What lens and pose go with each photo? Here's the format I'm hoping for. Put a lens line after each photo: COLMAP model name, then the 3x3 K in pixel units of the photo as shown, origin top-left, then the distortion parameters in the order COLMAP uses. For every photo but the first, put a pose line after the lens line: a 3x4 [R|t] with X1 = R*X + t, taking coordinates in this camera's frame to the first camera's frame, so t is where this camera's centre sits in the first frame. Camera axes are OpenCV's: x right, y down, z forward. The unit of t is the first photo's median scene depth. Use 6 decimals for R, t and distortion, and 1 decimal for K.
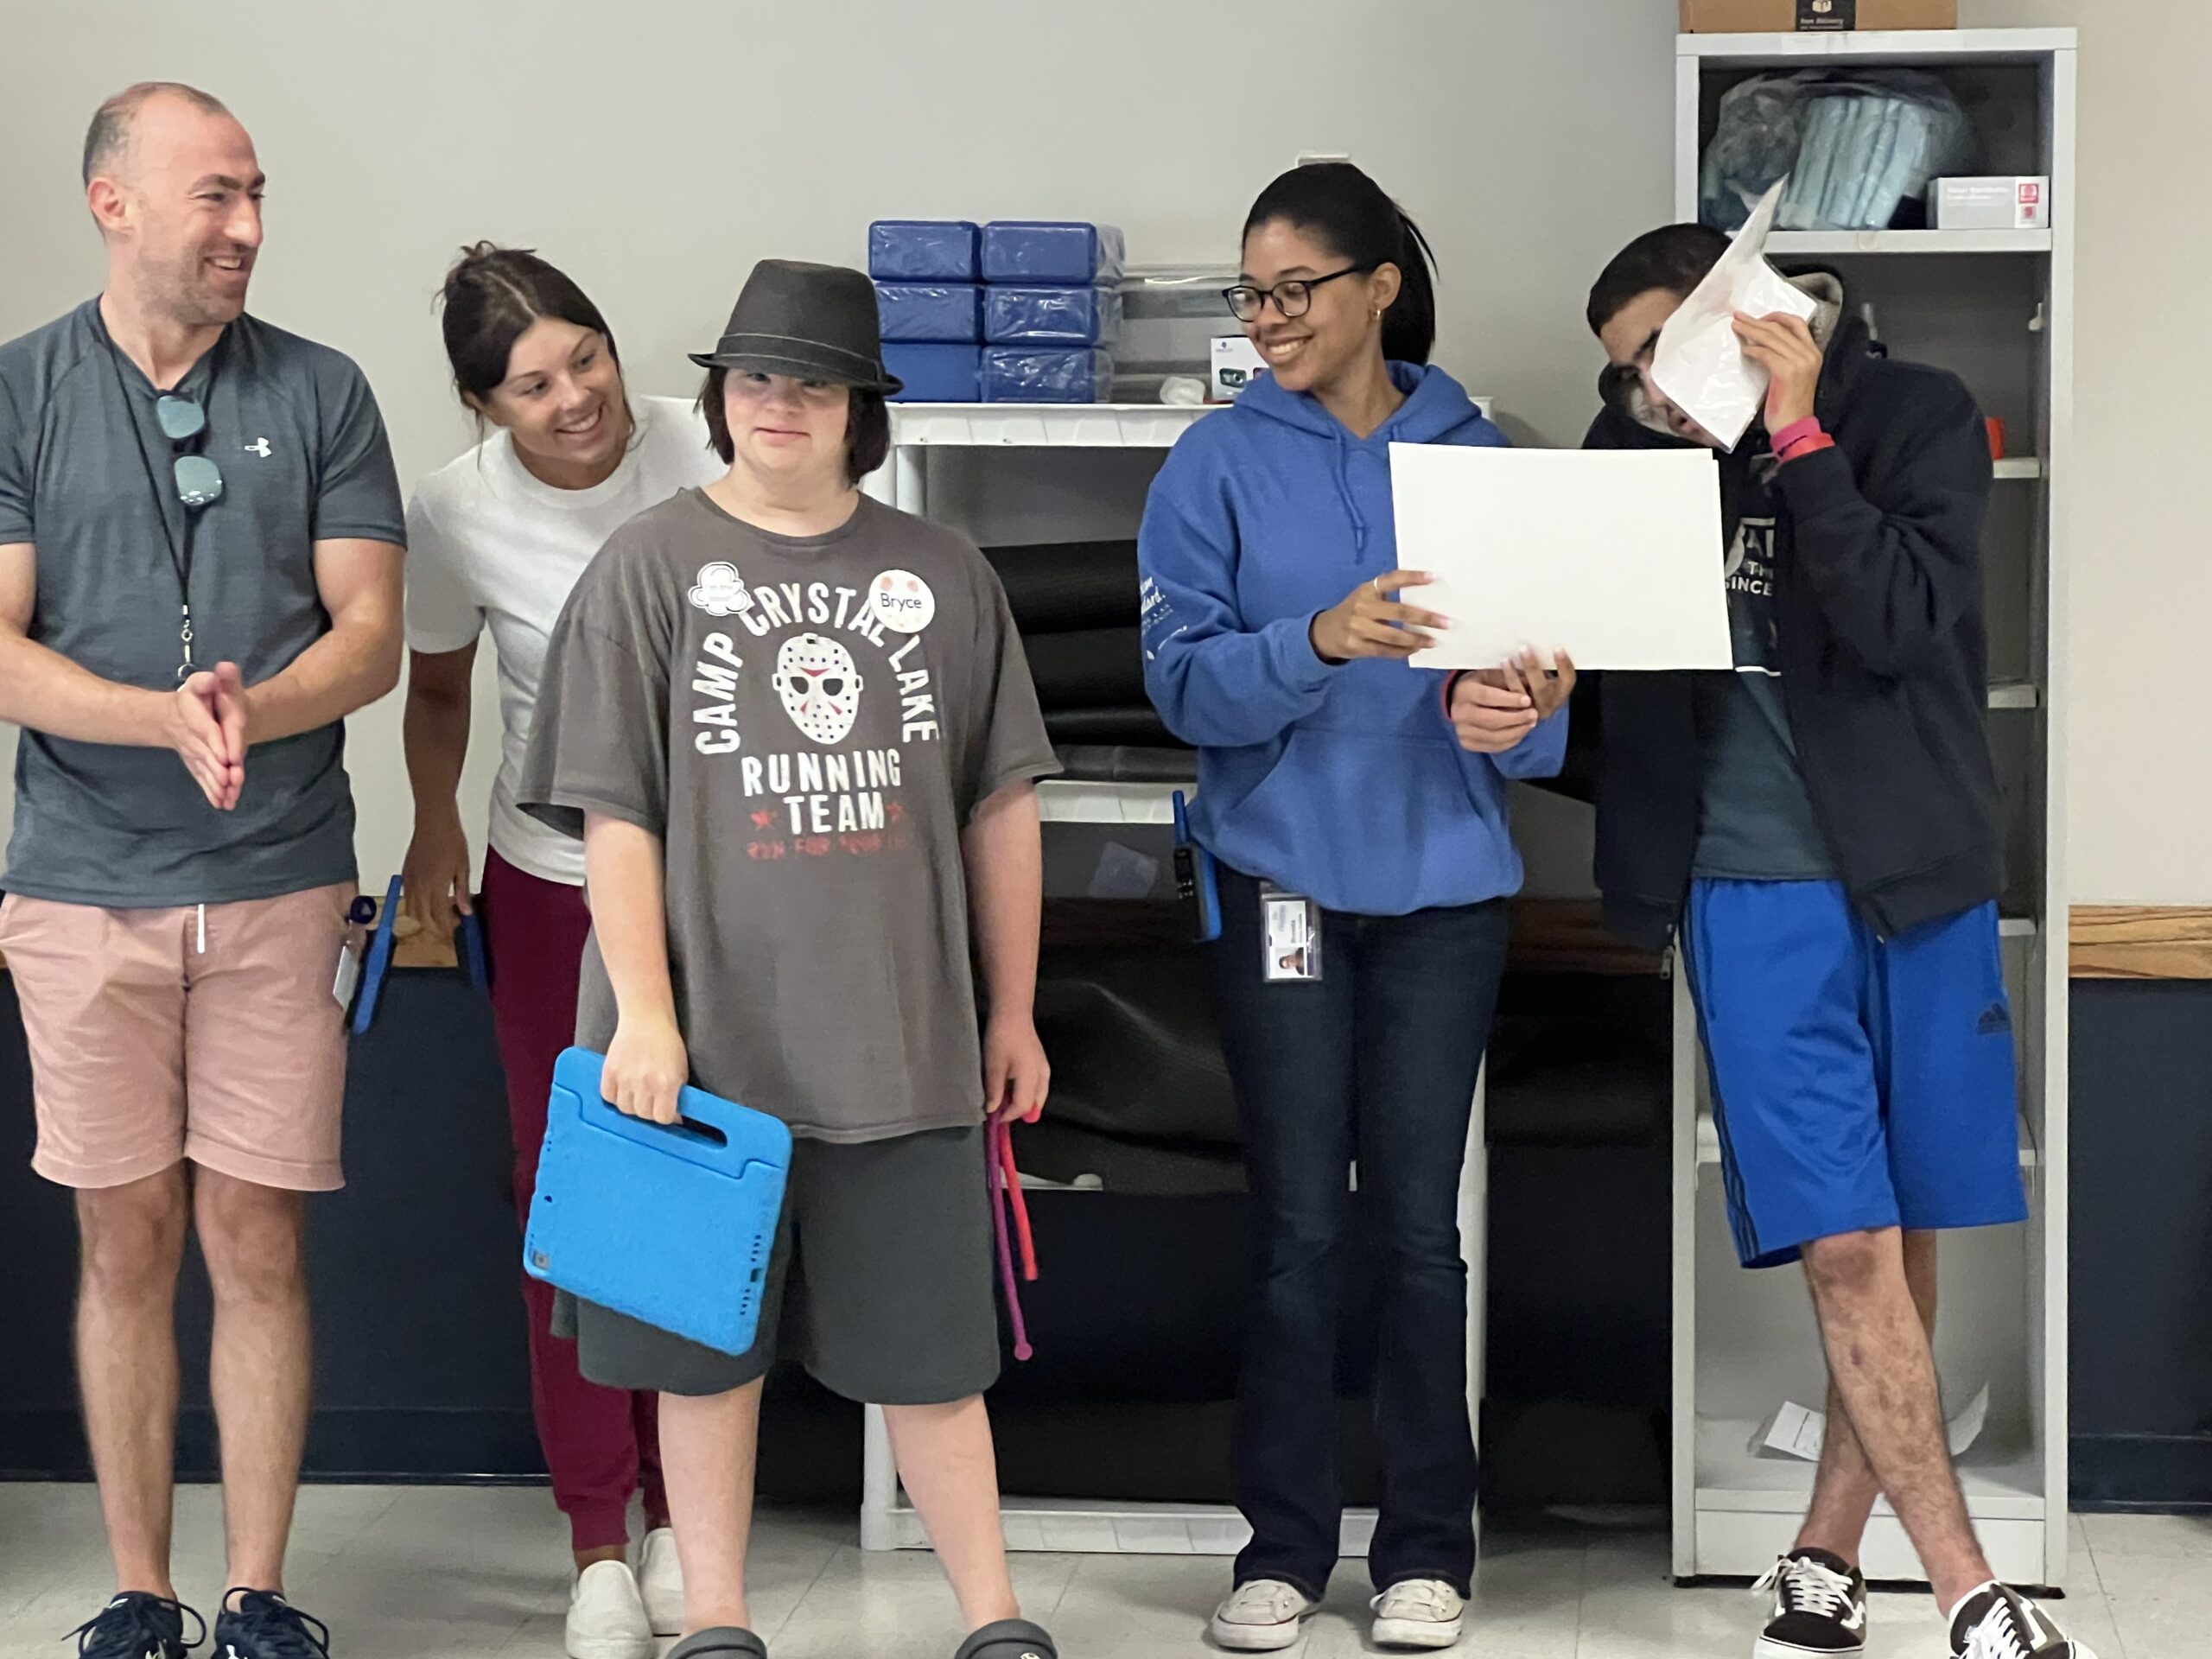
lens RADIAL K [[5982.1, 0, 1105.8], [0, 5982.1, 816.0], [0, 0, 1]] dist [0.332693, 0.000000]
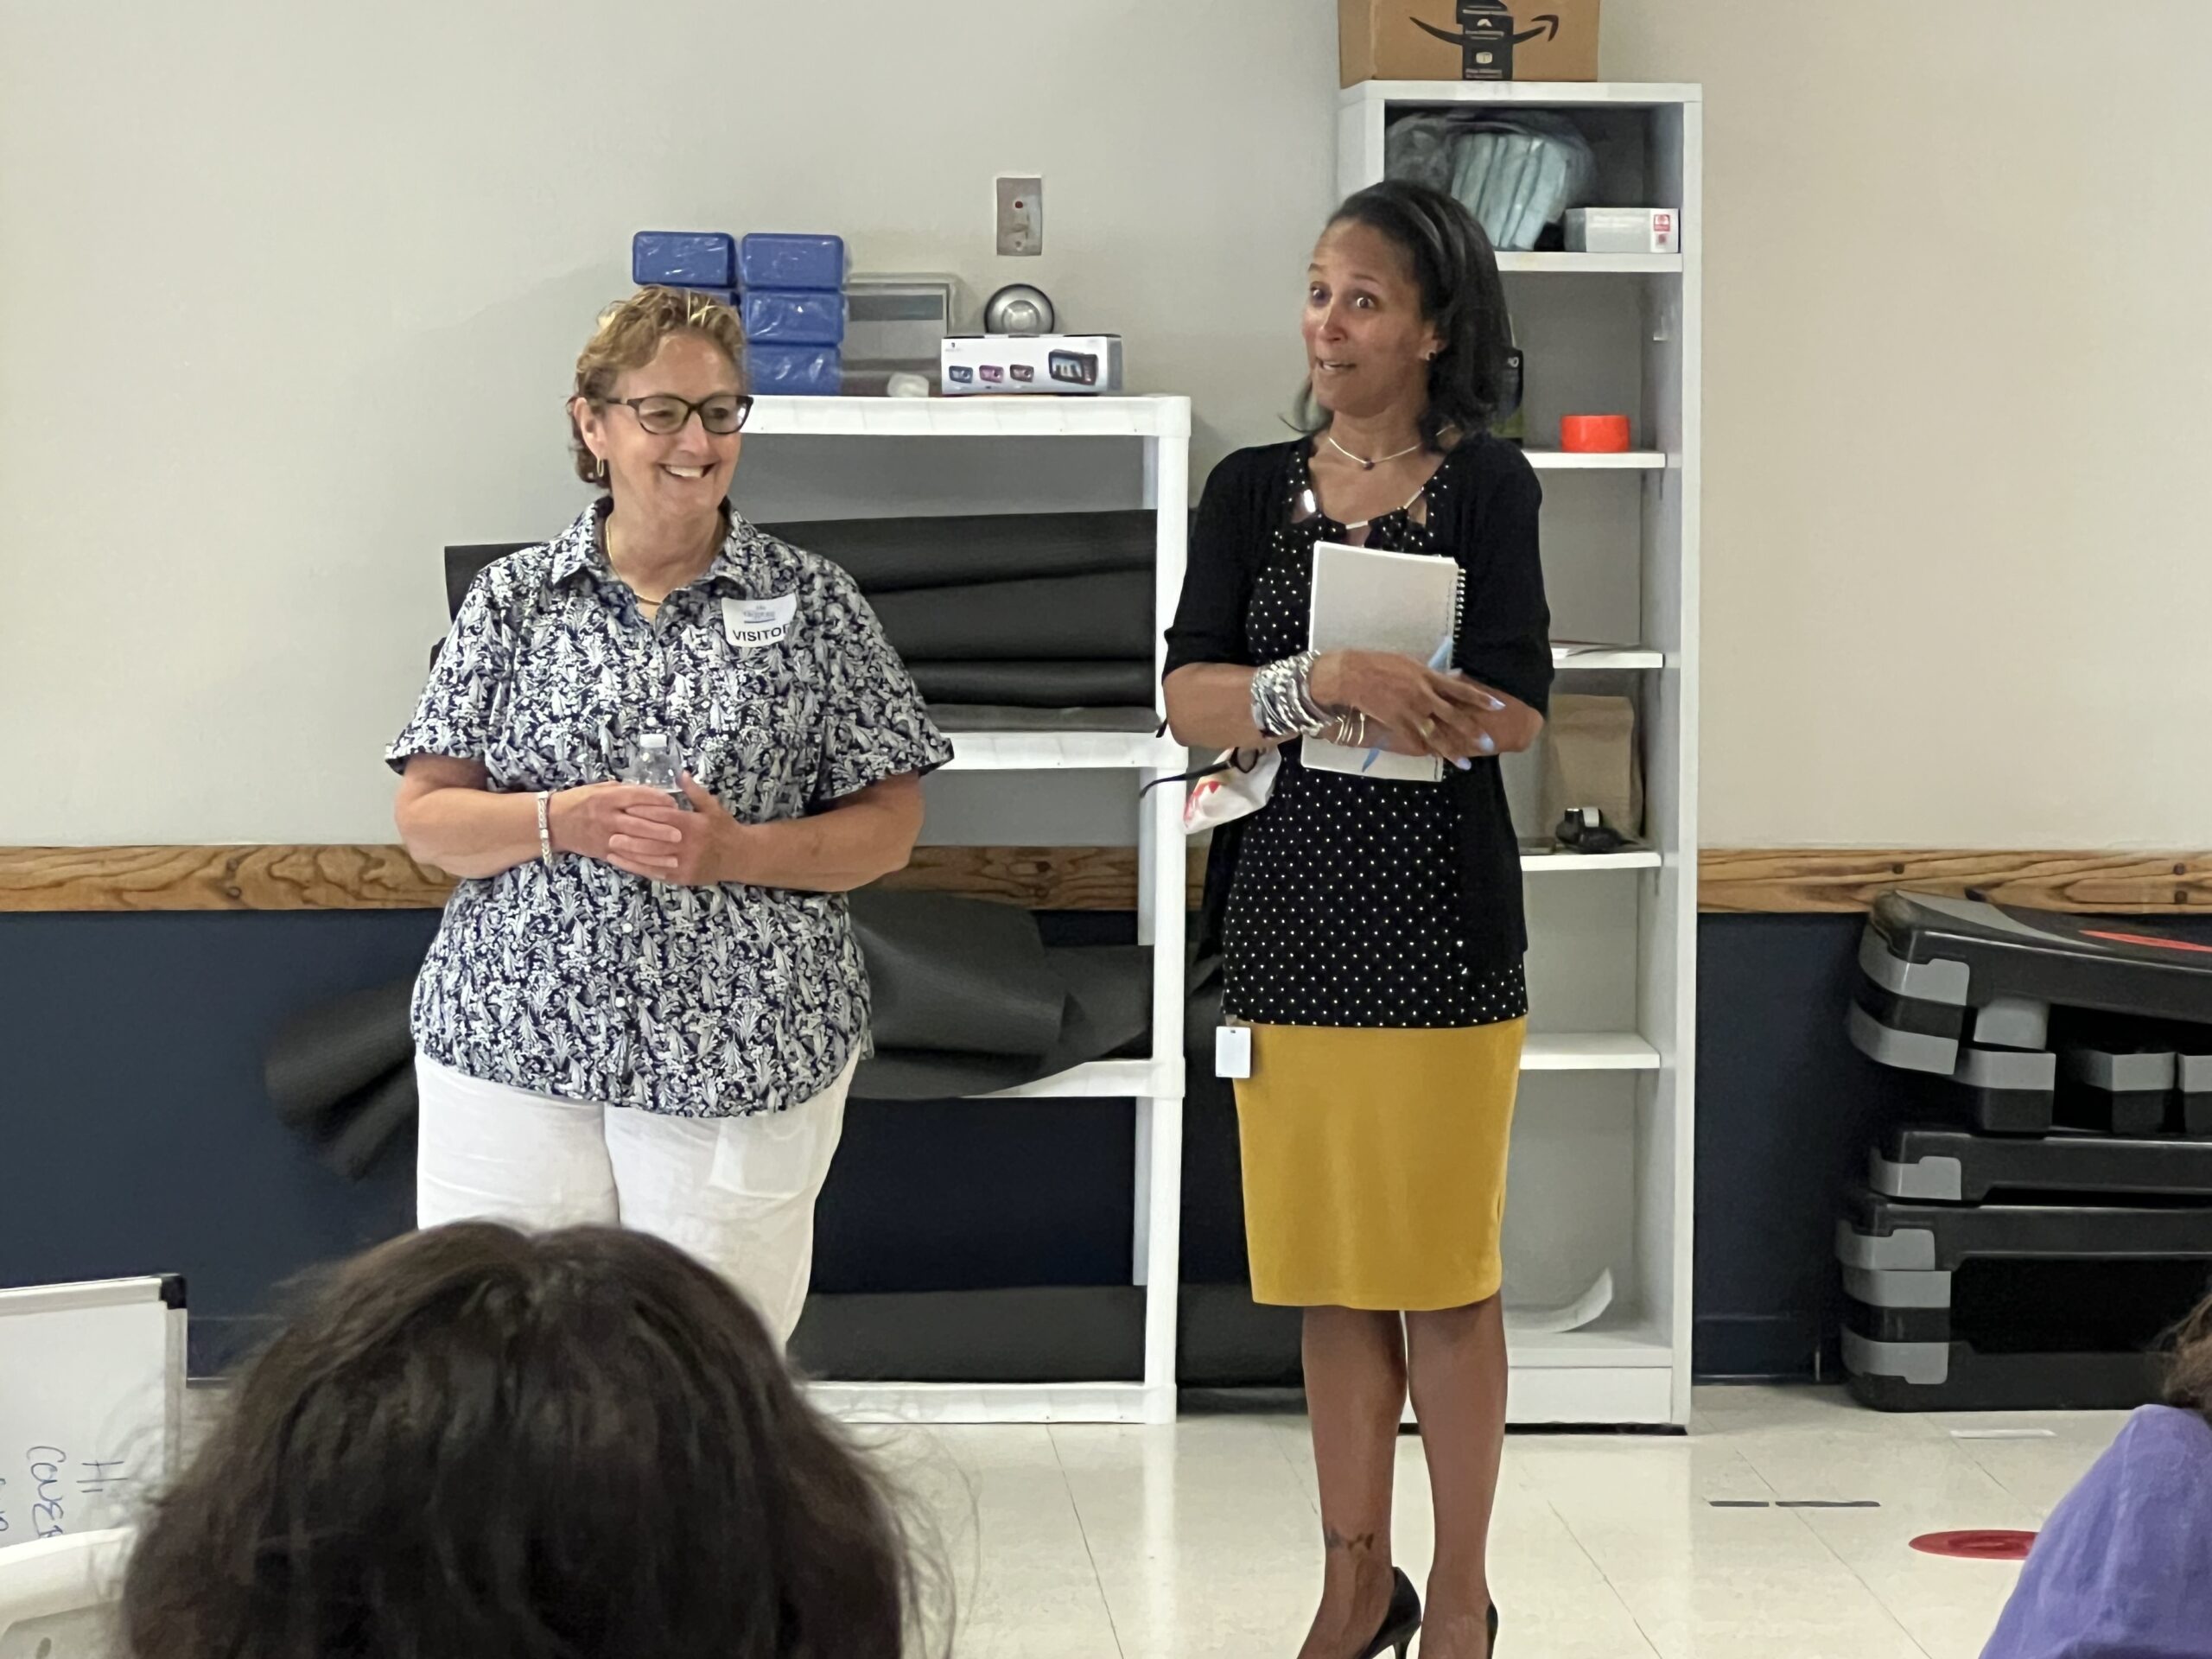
lens RADIAL K [[7969.0, 0, 1105.7], [0, 7969.0, 834.2], [0, 0, 1]] dist [0.282026, 0.000000]
pose [[0.990685, -0.001401, 0.136167, -0.157321], [0.003627, 0.999864, -0.016101, 0.037825], [-0.136126, 0.016445, 0.990555, -0.490180]]
